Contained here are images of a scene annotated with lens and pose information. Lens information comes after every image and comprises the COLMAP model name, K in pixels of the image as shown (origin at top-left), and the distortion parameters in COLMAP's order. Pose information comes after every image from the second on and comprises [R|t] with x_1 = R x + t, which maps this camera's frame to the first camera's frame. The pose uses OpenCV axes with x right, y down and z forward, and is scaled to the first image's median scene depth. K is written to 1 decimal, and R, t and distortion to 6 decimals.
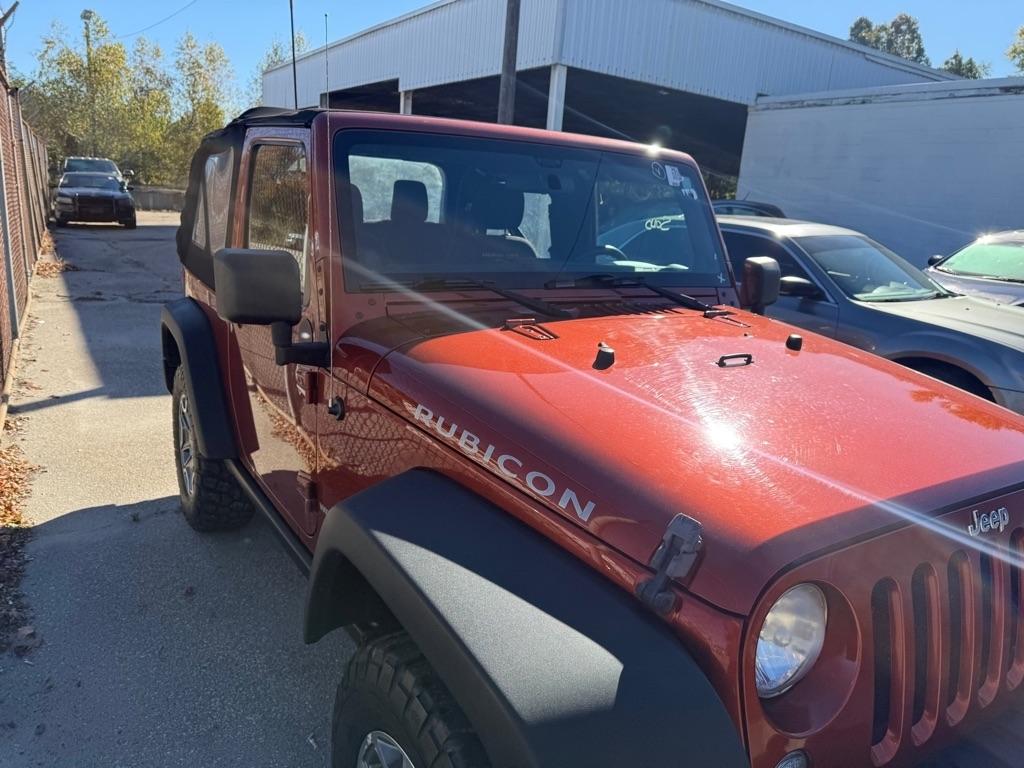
lens RADIAL K [[715.2, 0, 512.1], [0, 715.2, 384.1], [0, 0, 1]] dist [0.005273, -0.008776]
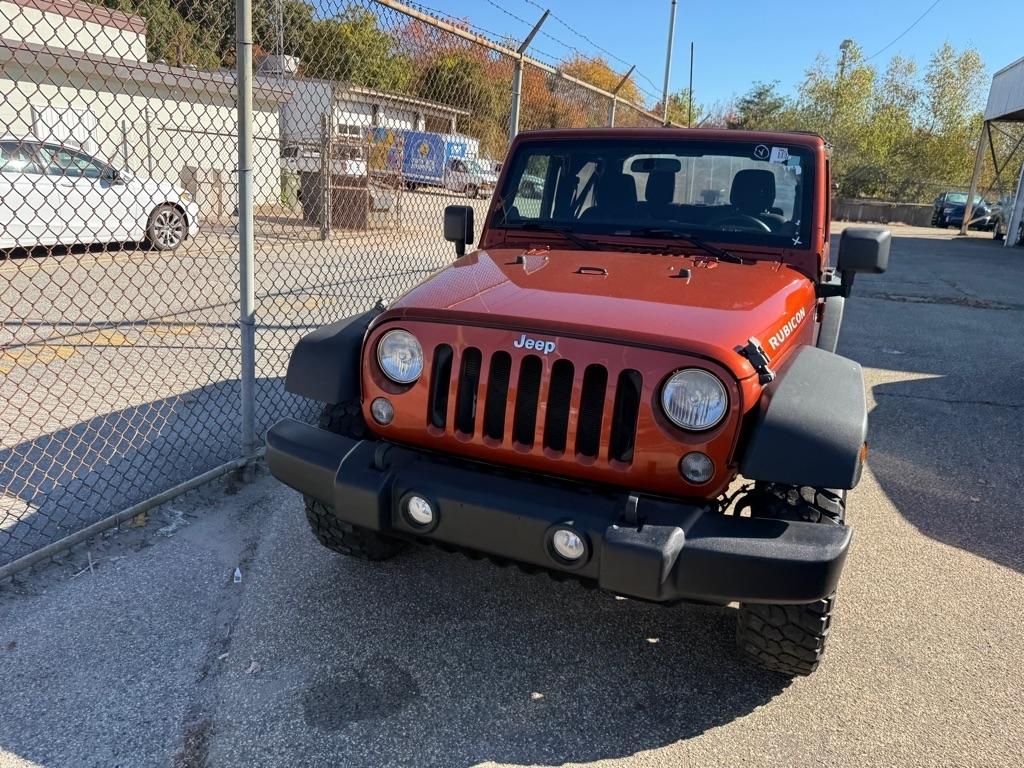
lens RADIAL K [[708.9, 0, 524.1], [0, 708.9, 380.3], [0, 0, 1]] dist [0.030679, -0.040728]
pose [[0.593441, 0.187600, -0.782709, 0.291823], [-0.206574, 0.975384, 0.077158, 0.021750], [0.777917, 0.115898, 0.617586, -0.007285]]
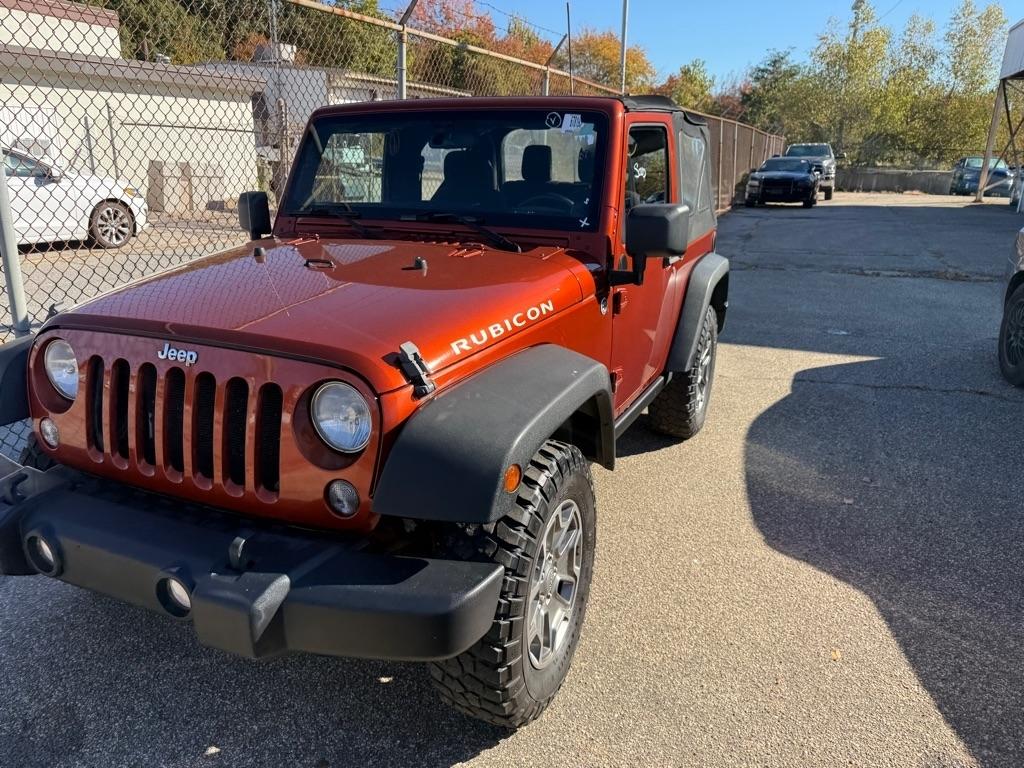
lens RADIAL K [[708.0, 0, 512.3], [0, 708.0, 389.2], [0, 0, 1]] dist [0.029806, -0.036227]
pose [[0.559516, 0.201659, -0.803913, 0.328352], [-0.178396, 0.976516, 0.120794, -0.006008], [0.809393, 0.075829, 0.582352, 0.104501]]
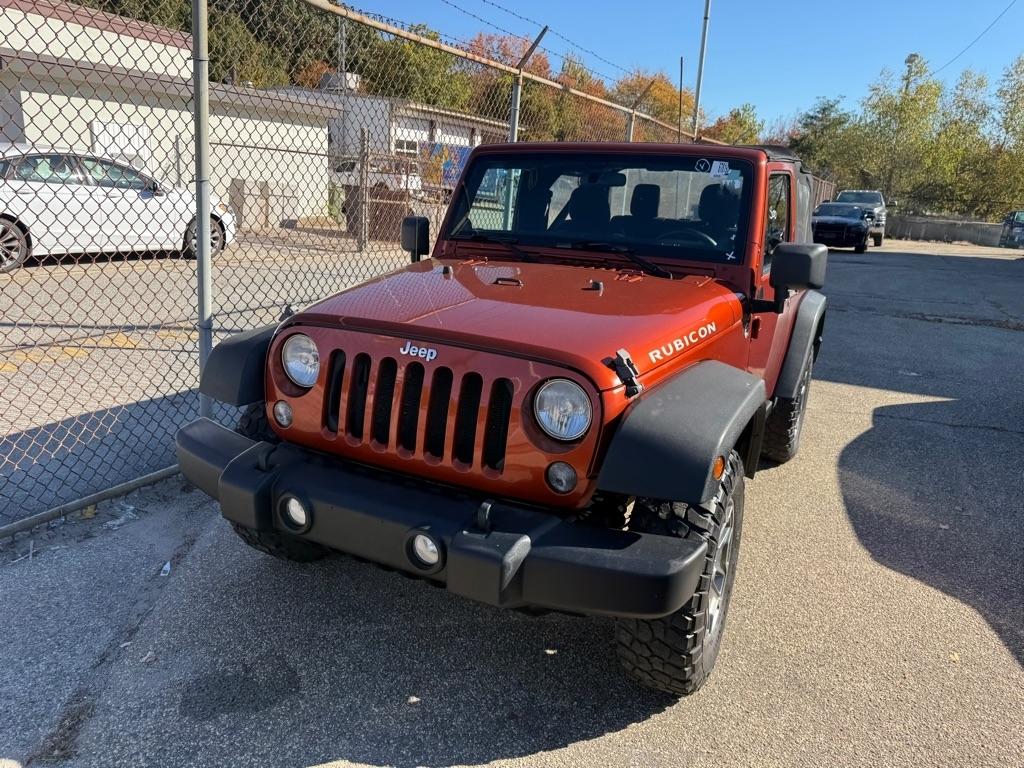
lens RADIAL K [[708.1, 0, 530.4], [0, 708.1, 382.6], [0, 0, 1]] dist [0.030015, -0.032196]
pose [[0.531467, 0.189788, -0.825544, 0.329398], [-0.227540, 0.970745, 0.076683, 0.010089], [0.815946, 0.147090, 0.559103, 0.040861]]
